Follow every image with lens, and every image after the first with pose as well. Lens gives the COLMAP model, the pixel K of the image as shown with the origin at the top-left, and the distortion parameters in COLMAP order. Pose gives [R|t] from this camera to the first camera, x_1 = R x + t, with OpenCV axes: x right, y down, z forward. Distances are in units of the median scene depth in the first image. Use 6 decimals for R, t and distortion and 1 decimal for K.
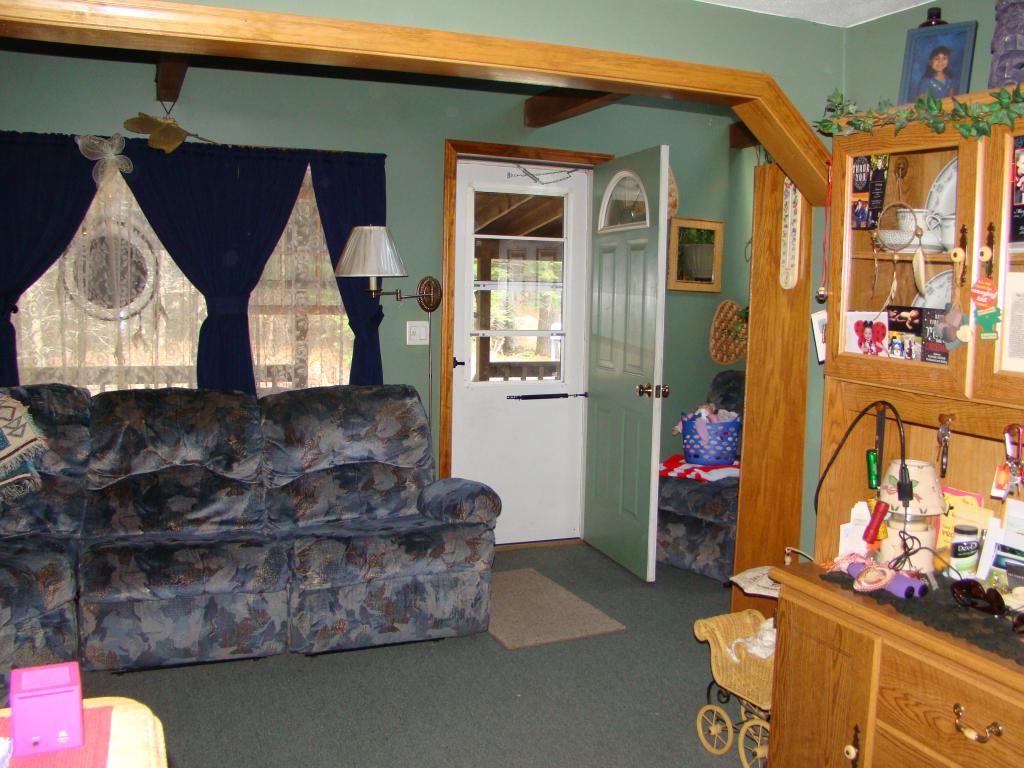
lens RADIAL K [[966.1, 0, 512.0], [0, 966.1, 384.0], [0, 0, 1]] dist [-0.133082, -0.003905]
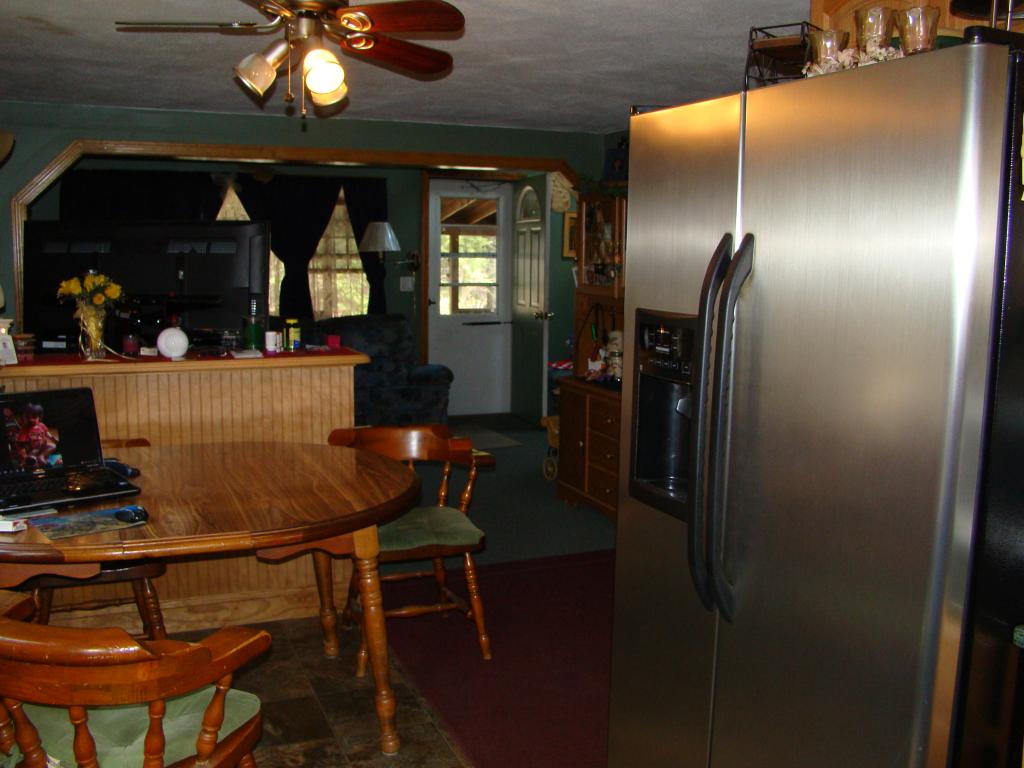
lens RADIAL K [[966.1, 0, 512.0], [0, 966.1, 384.0], [0, 0, 1]] dist [-0.133082, -0.003905]
pose [[0.999933, -0.008205, 0.008204, 0.077003], [0.007911, 0.999351, 0.035143, 0.069434], [-0.008487, -0.035076, 0.999349, -0.750515]]
